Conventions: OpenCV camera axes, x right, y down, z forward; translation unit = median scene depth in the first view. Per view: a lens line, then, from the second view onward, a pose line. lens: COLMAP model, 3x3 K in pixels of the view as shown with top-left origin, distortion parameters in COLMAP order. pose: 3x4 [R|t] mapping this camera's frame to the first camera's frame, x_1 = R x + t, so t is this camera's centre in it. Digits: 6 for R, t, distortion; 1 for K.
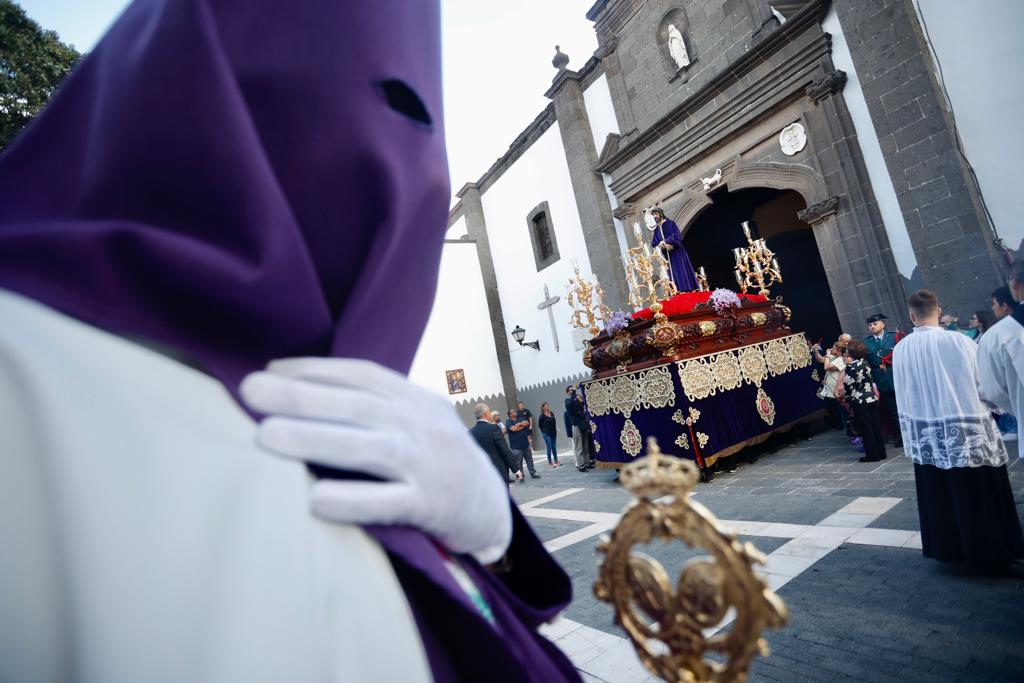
lens RADIAL K [[493.4, 0, 512.1], [0, 493.4, 337.8], [0, 0, 1]] dist [-0.075652, 0.029989]
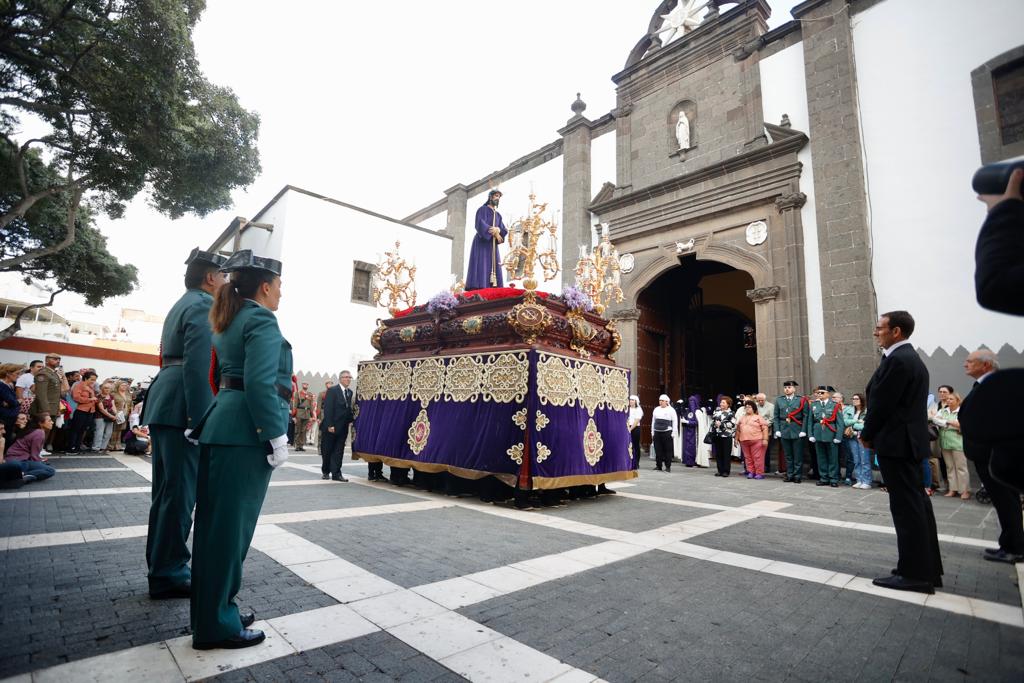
lens RADIAL K [[495.2, 0, 502.9], [0, 495.2, 334.7], [0, 0, 1]] dist [-0.072660, 0.031611]
pose [[0.956061, 0.247665, 0.156871, -0.166292], [-0.242933, 0.968807, -0.048963, 0.060446], [-0.164105, 0.008703, 0.986405, -0.131469]]
